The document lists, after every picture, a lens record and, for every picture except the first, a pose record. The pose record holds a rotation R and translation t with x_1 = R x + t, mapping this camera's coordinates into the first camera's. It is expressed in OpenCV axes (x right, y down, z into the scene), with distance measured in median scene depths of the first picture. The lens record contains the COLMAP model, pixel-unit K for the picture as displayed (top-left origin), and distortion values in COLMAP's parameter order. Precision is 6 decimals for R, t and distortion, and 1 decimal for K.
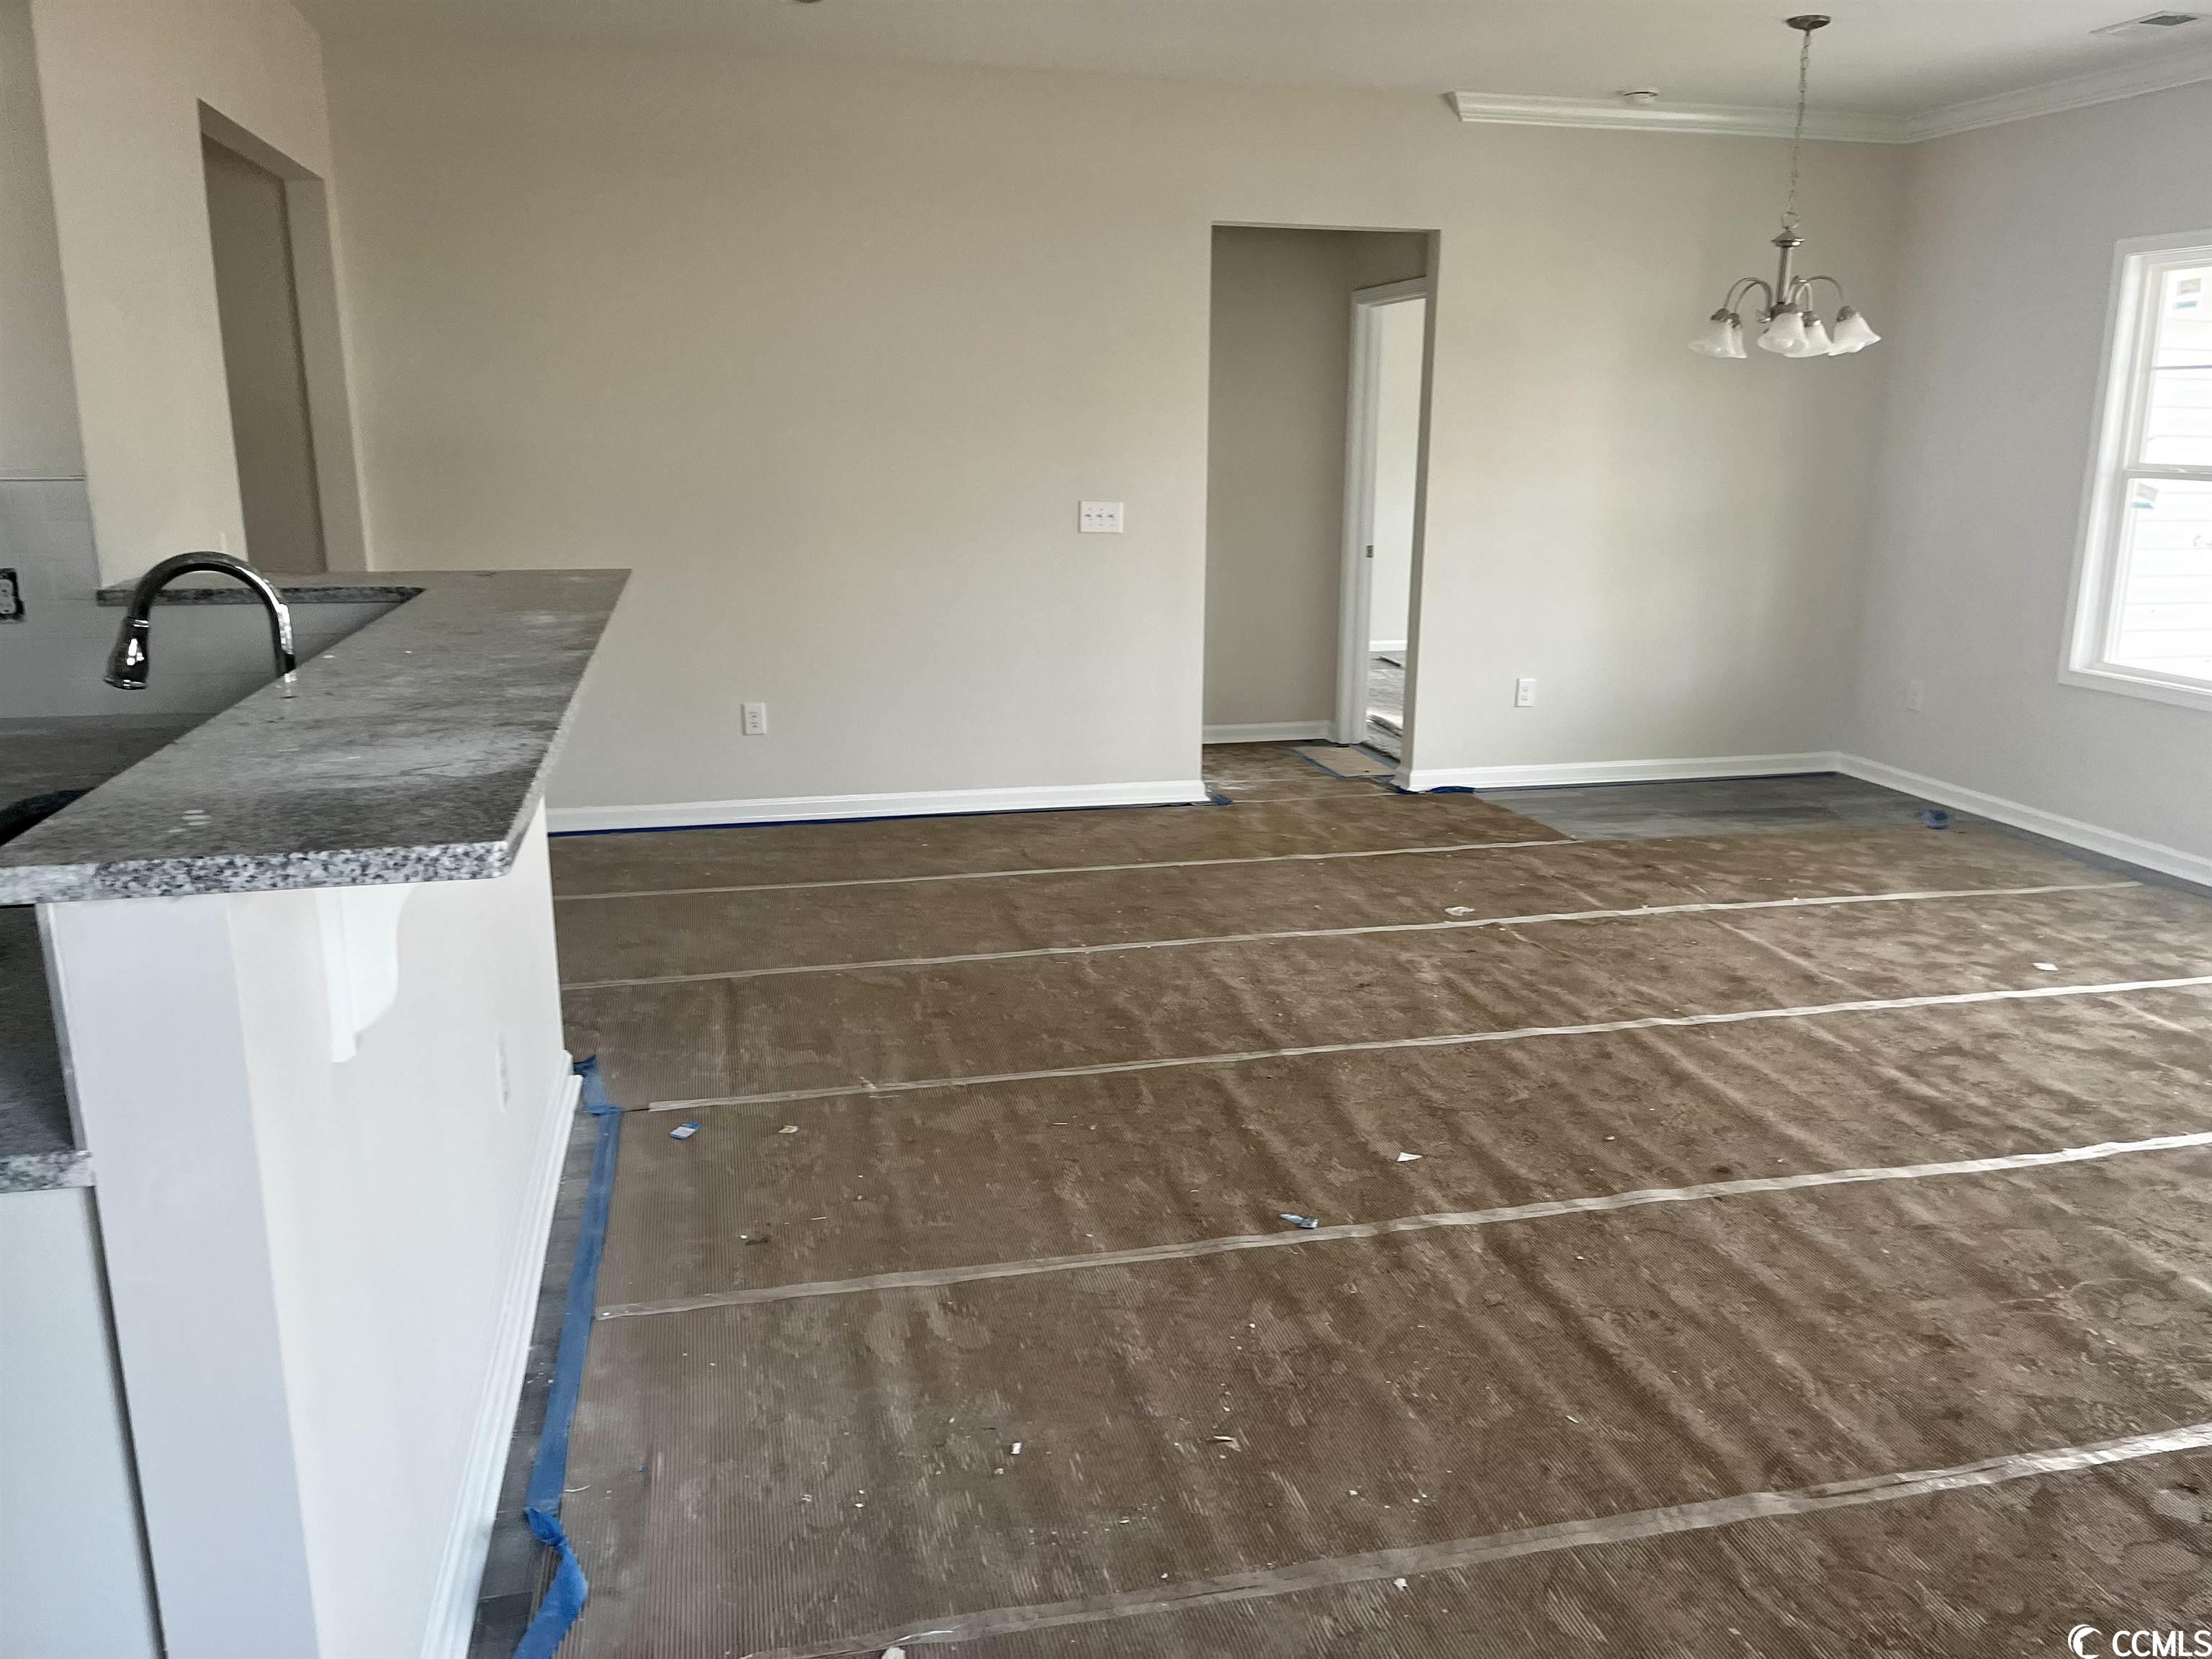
lens RADIAL K [[1675.8, 0, 1109.3], [0, 1675.8, 840.0], [0, 0, 1]] dist [0.059305, -0.083893]
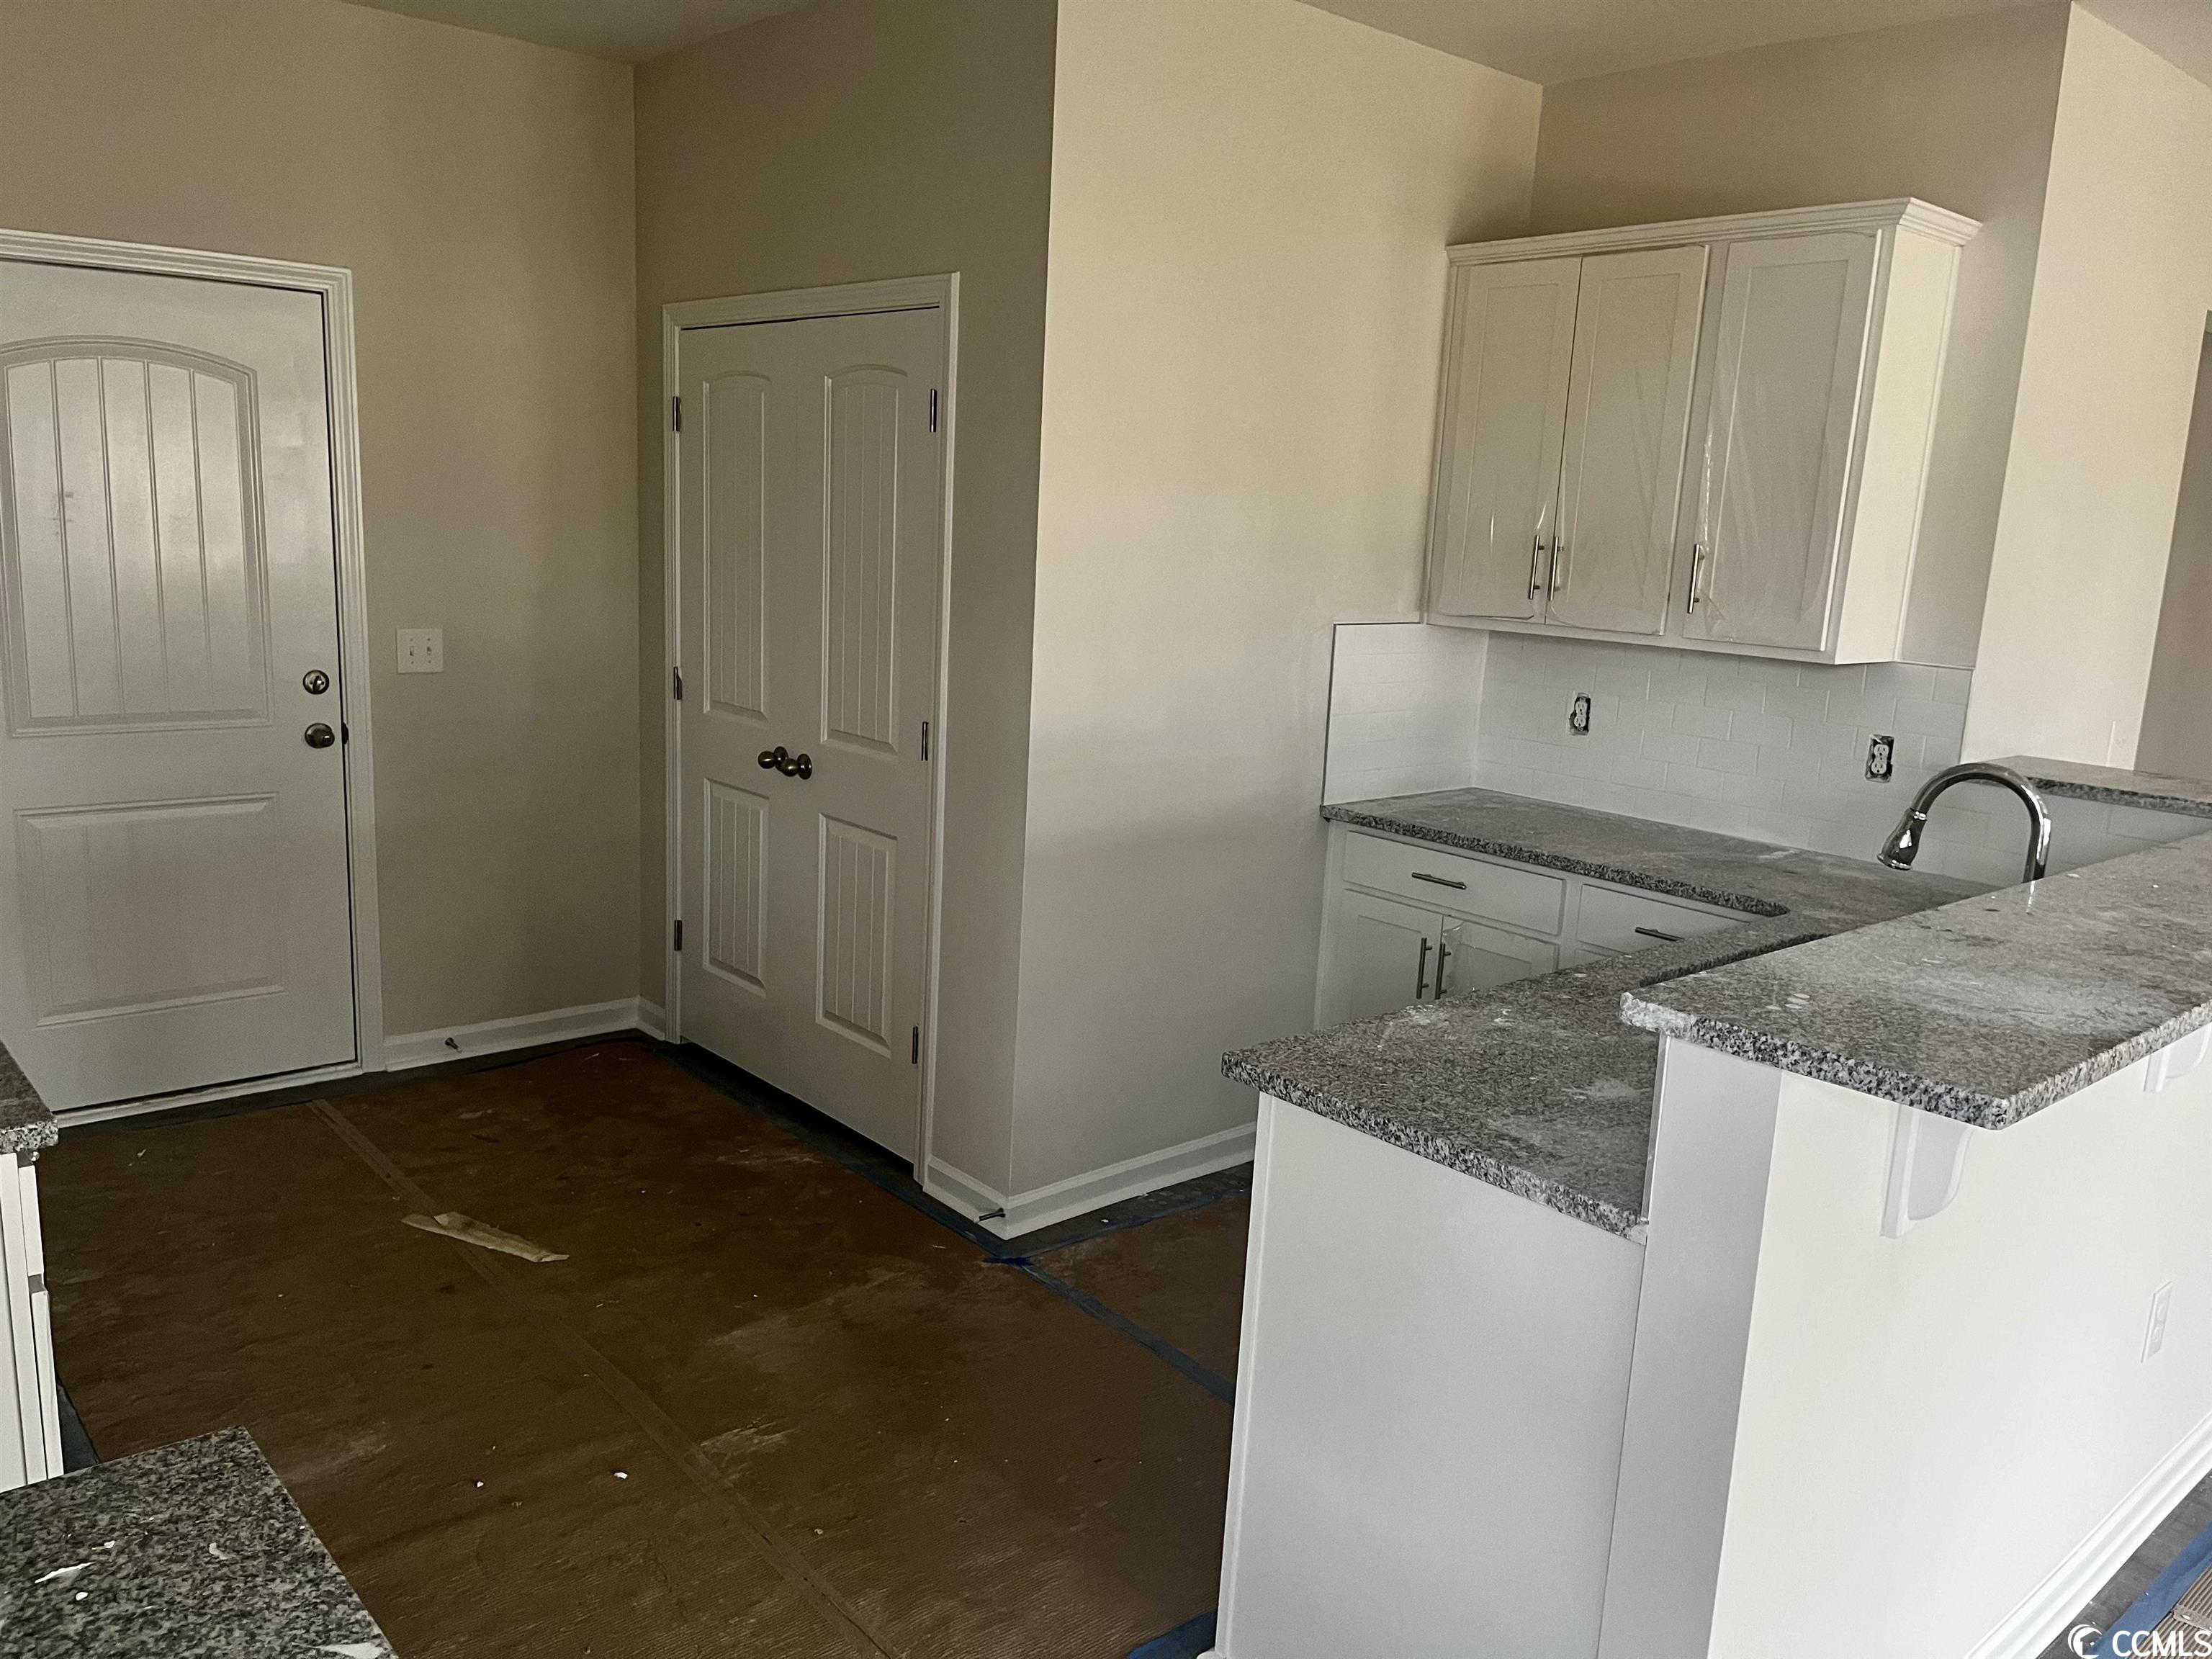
lens RADIAL K [[1675.8, 0, 1107.6], [0, 1675.8, 828.5], [0, 0, 1]] dist [0.059305, -0.083893]
pose [[0.467588, 0.185331, -0.864299, 0.294849], [-0.255494, 0.964376, 0.068568, -0.097600], [0.846218, 0.188761, 0.498282, -0.081684]]
